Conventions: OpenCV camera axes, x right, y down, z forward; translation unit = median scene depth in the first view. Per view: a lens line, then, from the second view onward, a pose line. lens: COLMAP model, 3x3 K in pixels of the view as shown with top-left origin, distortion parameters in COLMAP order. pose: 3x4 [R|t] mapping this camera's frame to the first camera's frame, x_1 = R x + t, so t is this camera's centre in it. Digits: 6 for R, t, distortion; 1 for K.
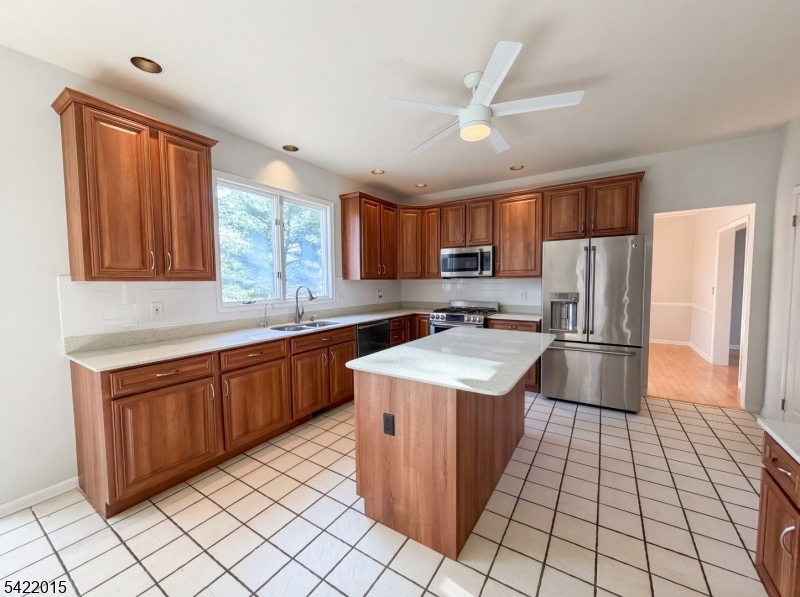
lens RADIAL K [[320.4, 0, 397.0], [0, 320.4, 299.7], [0, 0, 1]] dist [0.011606, 0.000020]
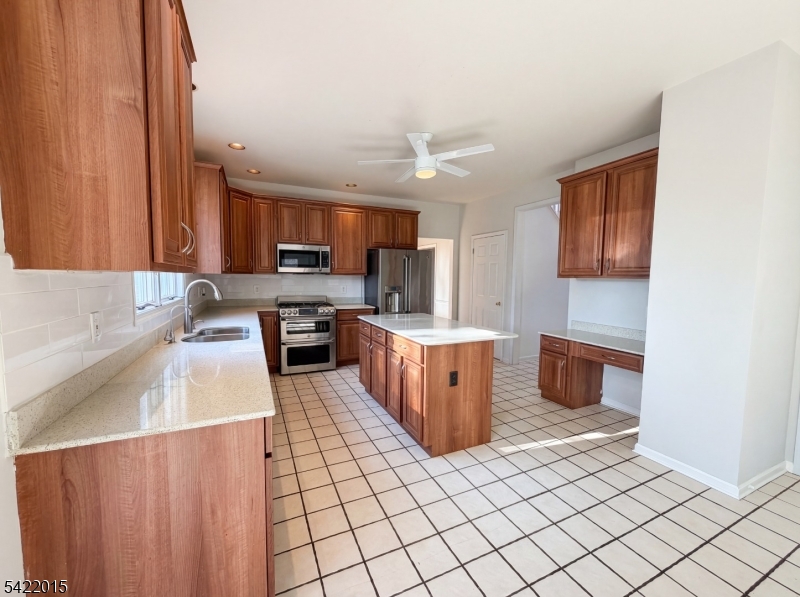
lens RADIAL K [[320.4, 0, 397.0], [0, 320.4, 299.7], [0, 0, 1]] dist [0.011606, 0.000020]
pose [[0.535375, -0.046777, 0.843318, -0.565274], [0.035815, 0.998824, 0.032666, -0.006676], [-0.843855, 0.012715, 0.536421, 0.190060]]
